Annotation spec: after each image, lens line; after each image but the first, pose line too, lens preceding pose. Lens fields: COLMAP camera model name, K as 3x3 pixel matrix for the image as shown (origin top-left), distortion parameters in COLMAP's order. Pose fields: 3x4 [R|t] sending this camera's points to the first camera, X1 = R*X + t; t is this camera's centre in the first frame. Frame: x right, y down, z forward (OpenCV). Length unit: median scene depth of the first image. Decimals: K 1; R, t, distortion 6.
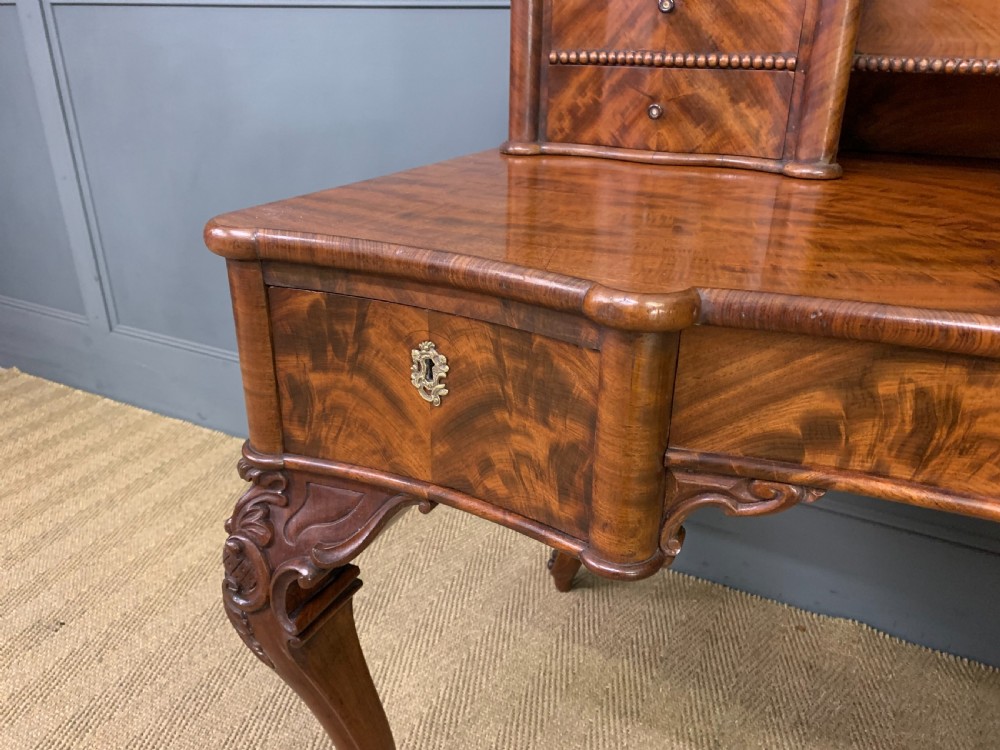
lens RADIAL K [[772.7, 0, 502.4], [0, 772.7, 372.7], [0, 0, 1]] dist [0.048468, -0.037502]
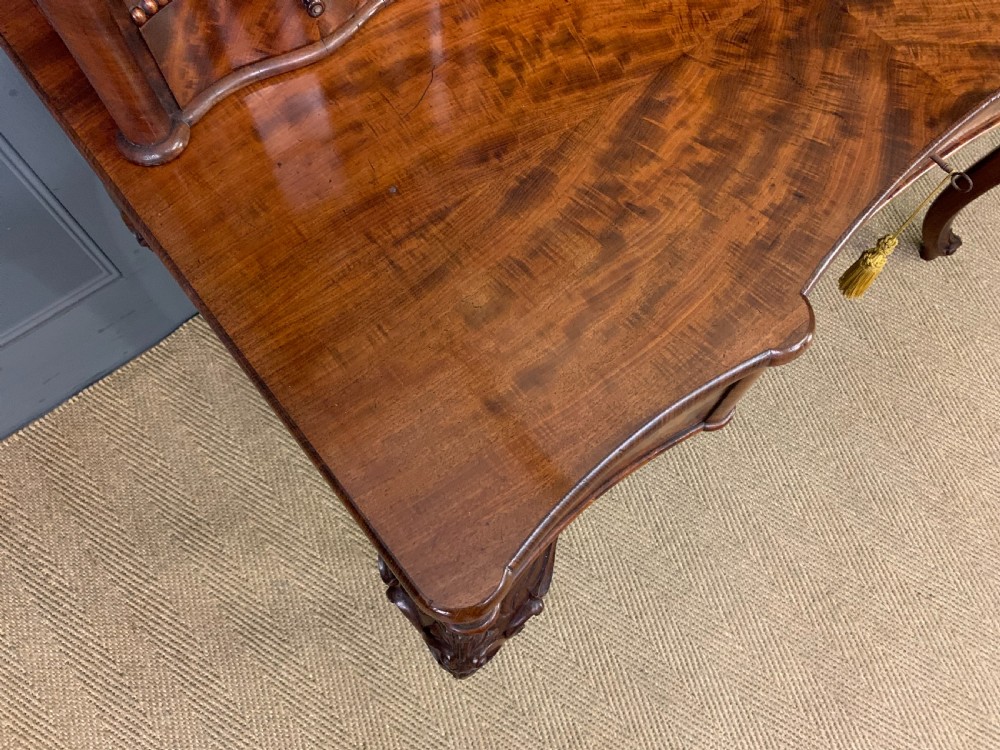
lens RADIAL K [[772.7, 0, 499.9], [0, 772.7, 377.7], [0, 0, 1]] dist [0.048468, -0.037502]
pose [[0.415284, -0.843230, 0.341324, -0.389492], [0.358125, 0.496453, 0.790747, -0.917245], [-0.836233, -0.206148, 0.508151, 0.514364]]
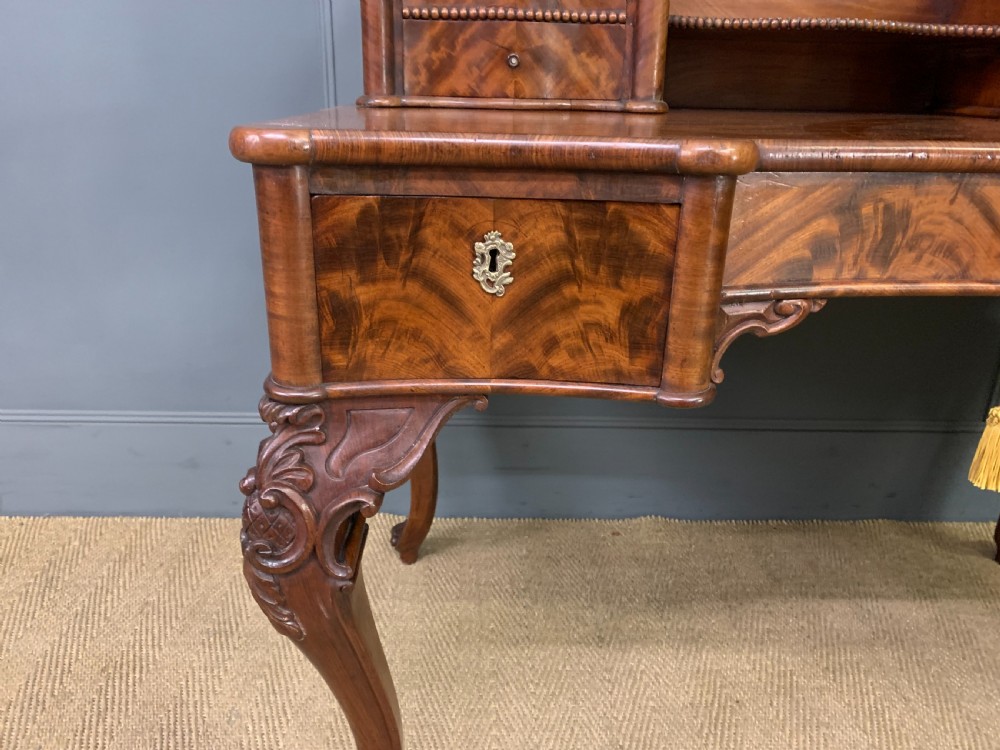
lens RADIAL K [[772.7, 0, 500.5], [0, 772.7, 385.6], [0, 0, 1]] dist [0.048468, -0.037502]
pose [[0.879902, -0.168833, 0.444148, -0.519958], [0.181559, 0.983279, 0.014085, 0.134629], [-0.439100, 0.068245, 0.895843, 0.056862]]
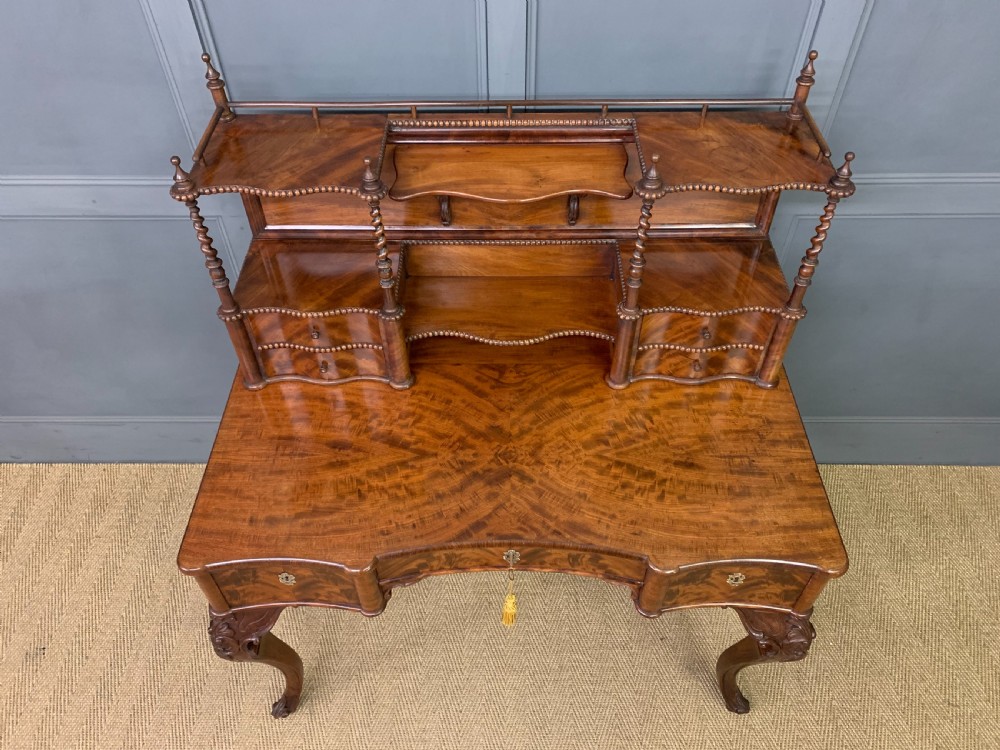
lens RADIAL K [[772.7, 0, 500.3], [0, 772.7, 383.0], [0, 0, 1]] dist [0.048468, -0.037502]
pose [[0.895059, -0.344768, 0.282850, 0.033740], [0.197148, 0.874838, 0.442484, -1.471780], [-0.400002, -0.340286, 0.851002, -1.221058]]
